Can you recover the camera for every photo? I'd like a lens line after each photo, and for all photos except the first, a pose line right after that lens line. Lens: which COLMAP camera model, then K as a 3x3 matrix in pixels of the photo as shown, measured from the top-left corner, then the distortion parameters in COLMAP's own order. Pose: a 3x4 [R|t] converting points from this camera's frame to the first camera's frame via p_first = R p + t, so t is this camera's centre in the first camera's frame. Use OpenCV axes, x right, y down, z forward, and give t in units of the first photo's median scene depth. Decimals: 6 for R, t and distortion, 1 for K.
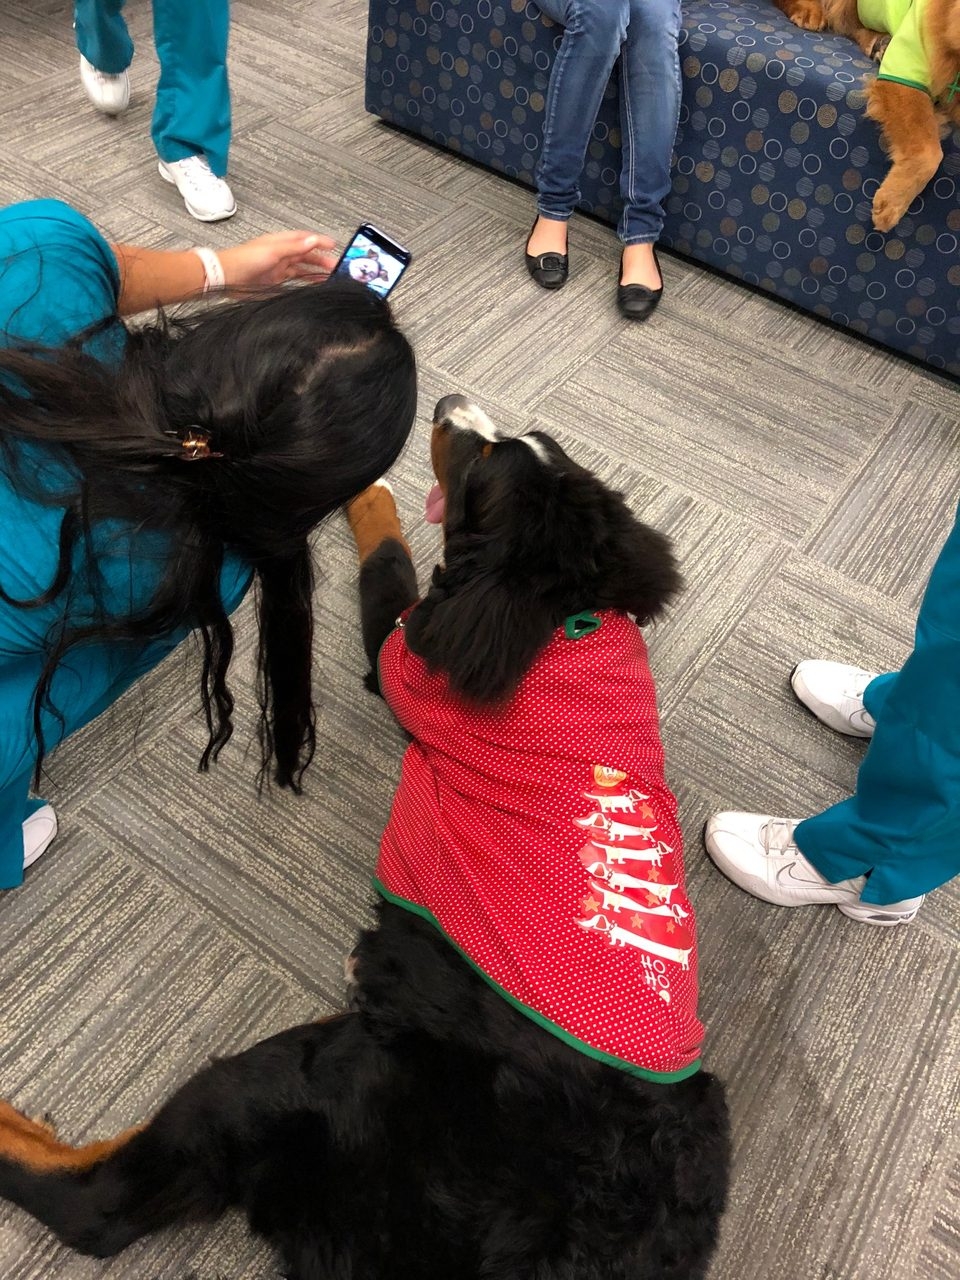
lens RADIAL K [[1053.7, 0, 460.2], [0, 1053.7, 654.8], [0, 0, 1]] dist [0.043189, -0.045094]
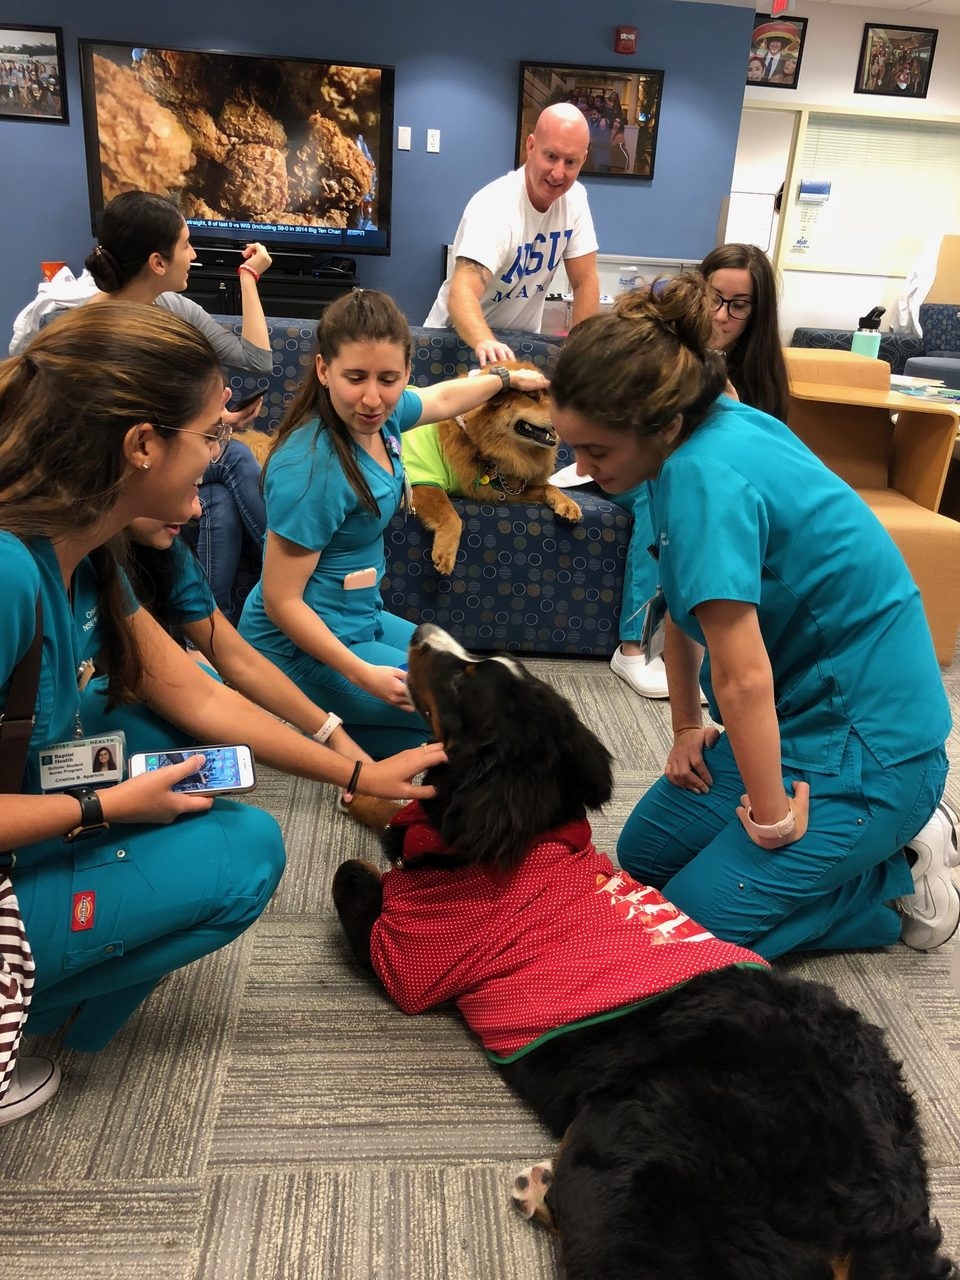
lens RADIAL K [[1053.7, 0, 507.1], [0, 1053.7, 636.6], [0, 0, 1]] dist [0.043189, -0.045094]
pose [[0.767857, -0.275060, 0.578564, -0.581660], [0.505560, 0.814862, -0.283566, 0.167977], [-0.393452, 0.510237, 0.764757, -0.112921]]
